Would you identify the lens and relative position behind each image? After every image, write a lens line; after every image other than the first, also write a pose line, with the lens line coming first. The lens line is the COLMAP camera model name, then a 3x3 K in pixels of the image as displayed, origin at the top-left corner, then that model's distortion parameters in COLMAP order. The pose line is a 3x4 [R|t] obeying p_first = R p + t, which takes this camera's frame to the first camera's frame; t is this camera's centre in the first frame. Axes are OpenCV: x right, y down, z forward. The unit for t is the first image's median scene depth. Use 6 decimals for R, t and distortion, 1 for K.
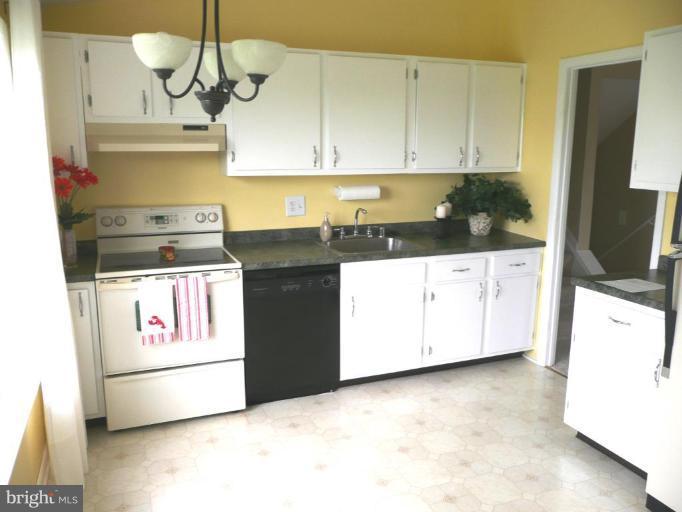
lens RADIAL K [[569.7, 0, 341.0], [0, 569.7, 256.0], [0, 0, 1]] dist [-0.014953, 0.005750]
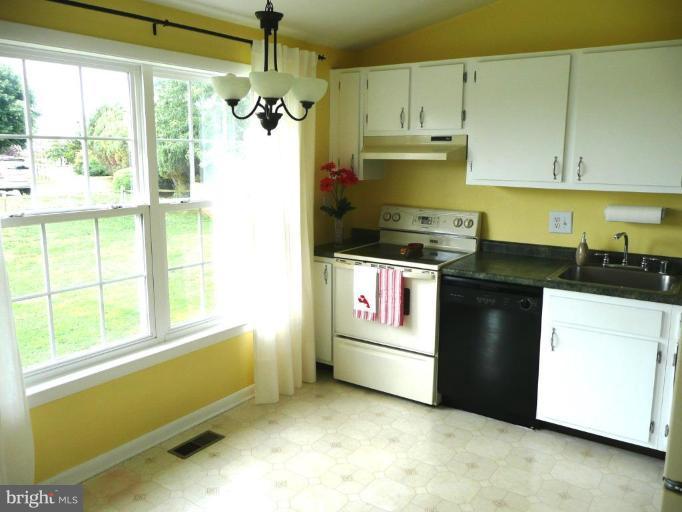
lens RADIAL K [[569.7, 0, 341.0], [0, 569.7, 256.0], [0, 0, 1]] dist [-0.014953, 0.005750]
pose [[0.567008, 0.149078, -0.810110, 0.548032], [-0.163881, 0.984242, 0.066420, -0.044146], [0.807245, 0.095101, 0.582504, 0.227317]]
